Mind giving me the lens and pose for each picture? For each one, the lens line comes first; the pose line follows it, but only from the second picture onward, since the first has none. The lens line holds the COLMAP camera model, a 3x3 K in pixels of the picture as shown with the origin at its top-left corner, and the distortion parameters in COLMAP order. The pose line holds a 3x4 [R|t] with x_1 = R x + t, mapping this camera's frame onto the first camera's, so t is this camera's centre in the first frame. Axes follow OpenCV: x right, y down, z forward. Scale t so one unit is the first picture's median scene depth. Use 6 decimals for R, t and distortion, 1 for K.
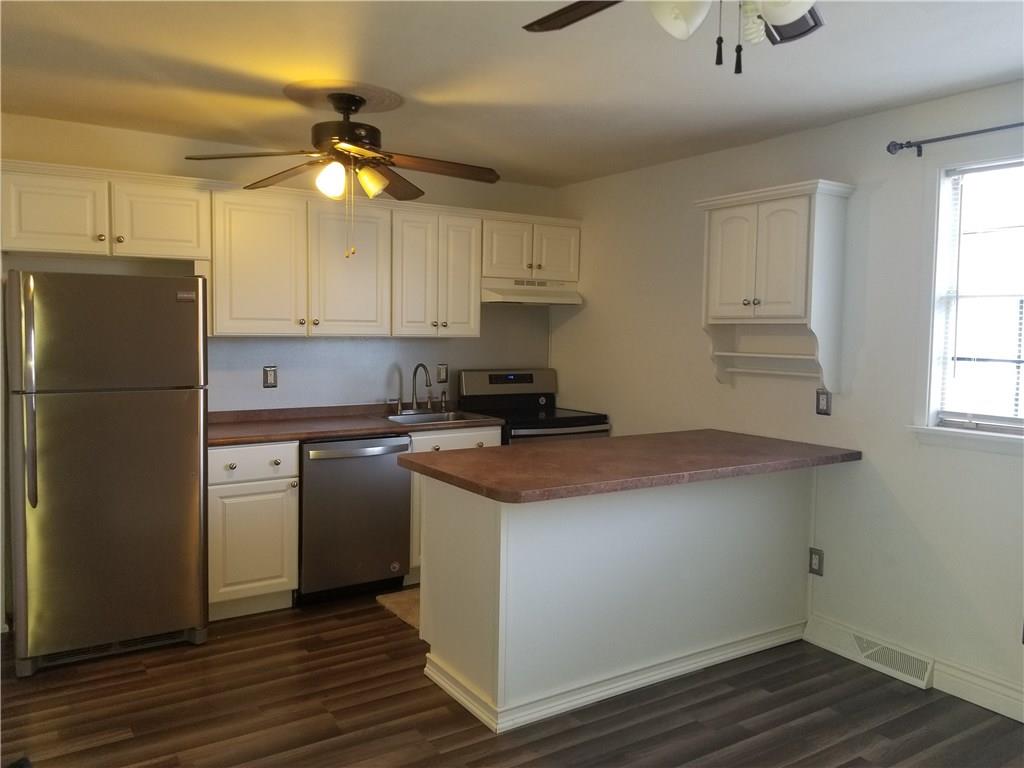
lens RADIAL K [[787.9, 0, 512.0], [0, 787.9, 384.0], [0, 0, 1]] dist [0.056450, -0.113989]
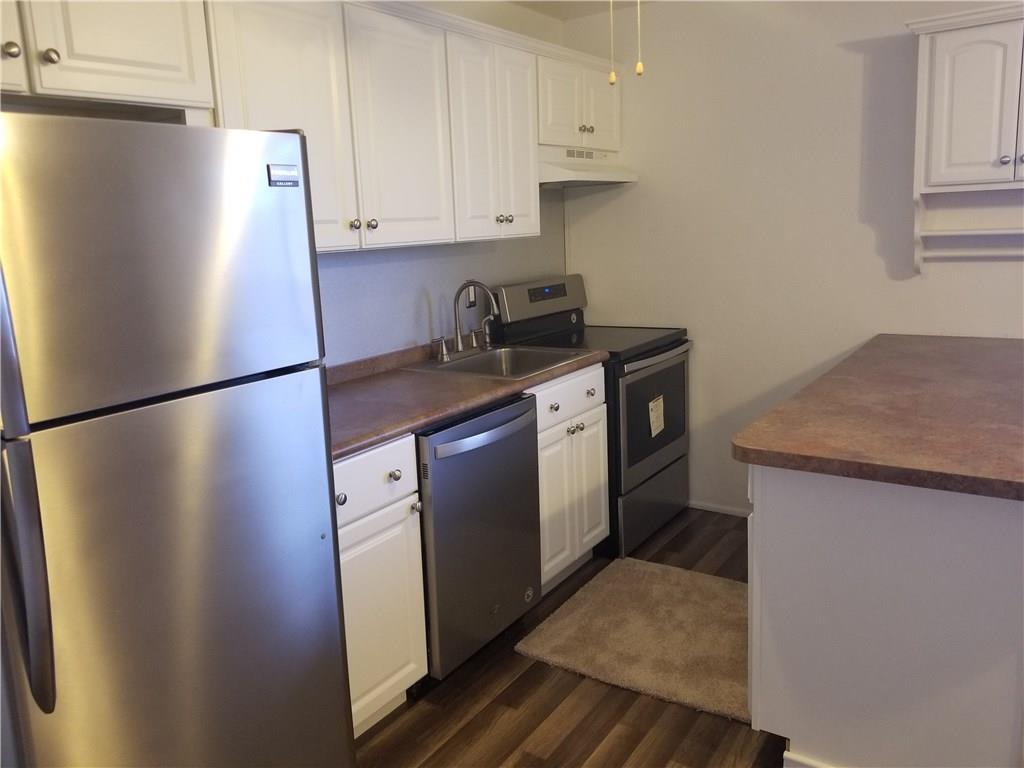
lens RADIAL K [[797.7, 0, 480.5], [0, 797.7, 366.1], [0, 0, 1]] dist [0.008803, -0.002634]
pose [[0.927848, -0.119621, 0.353255, -0.457221], [0.084296, 0.989921, 0.113803, -0.039919], [-0.363307, -0.075814, 0.928580, 0.484392]]
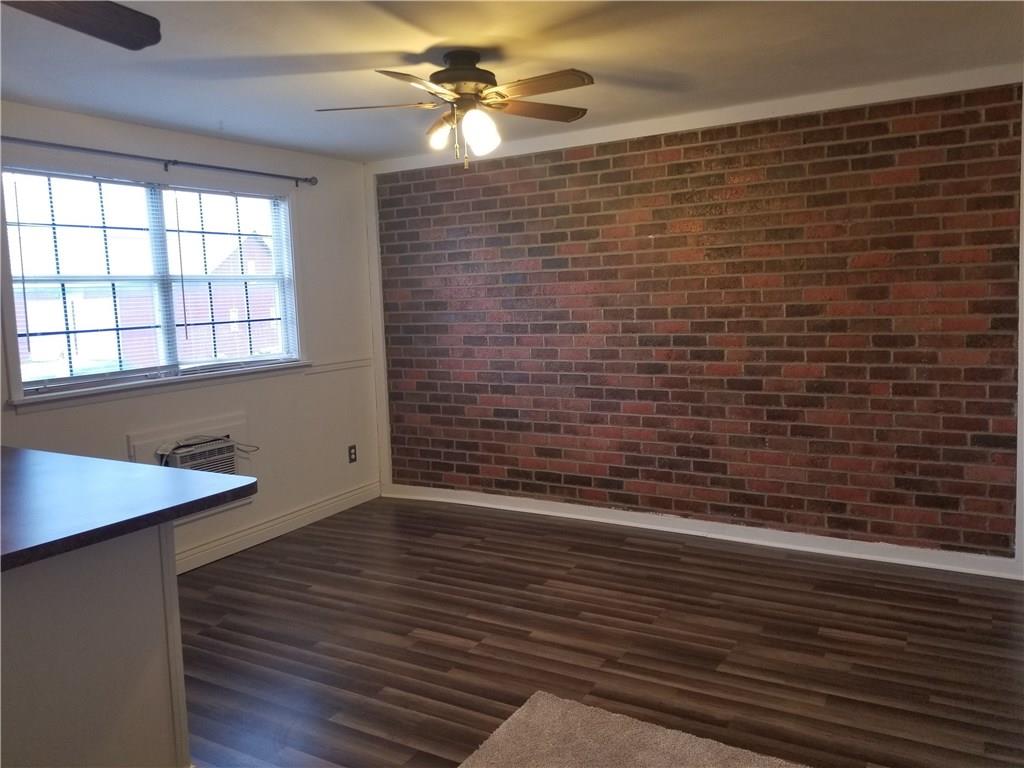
lens RADIAL K [[766.5, 0, 512.0], [0, 766.5, 384.0], [0, 0, 1]] dist [-0.005501, -0.001668]
pose [[-0.450861, -0.099755, 0.887002, -0.644906], [0.091264, 0.983376, 0.156982, -0.061876], [-0.887916, 0.151729, -0.434262, 0.756305]]
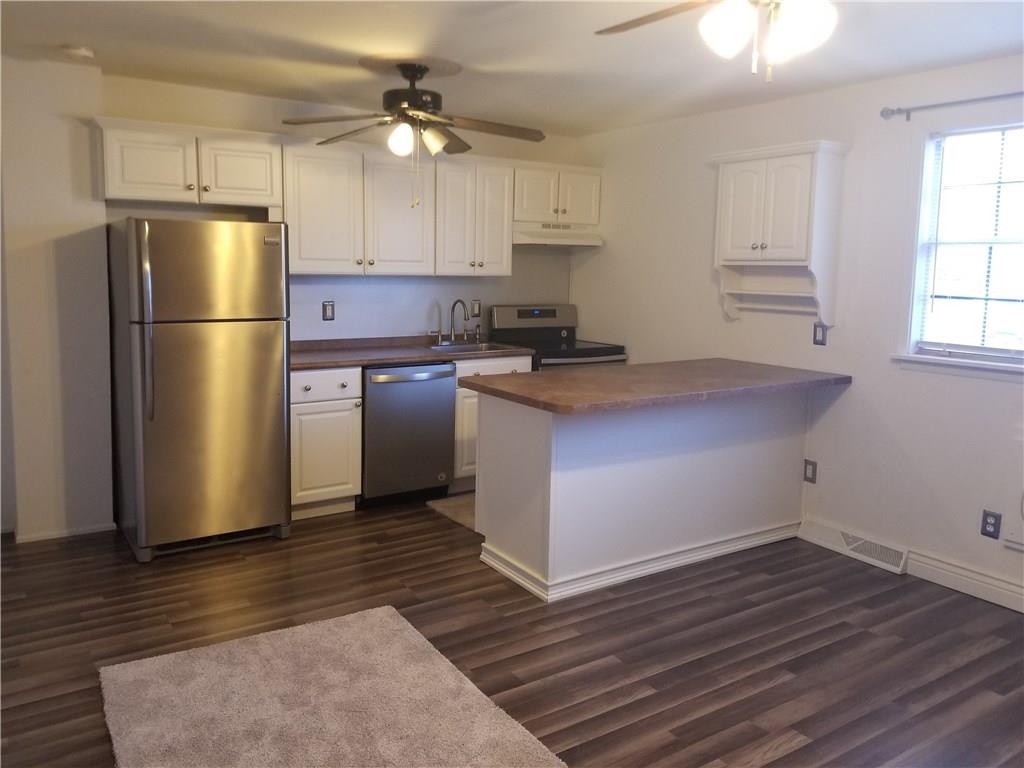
lens RADIAL K [[786.7, 0, 505.9], [0, 786.7, 363.6], [0, 0, 1]] dist [0.061832, -0.131558]
pose [[0.999984, 0.002980, 0.004816, -0.070619], [-0.003239, 0.998490, 0.054843, 0.004380], [-0.004646, -0.054857, 0.998483, -0.153602]]
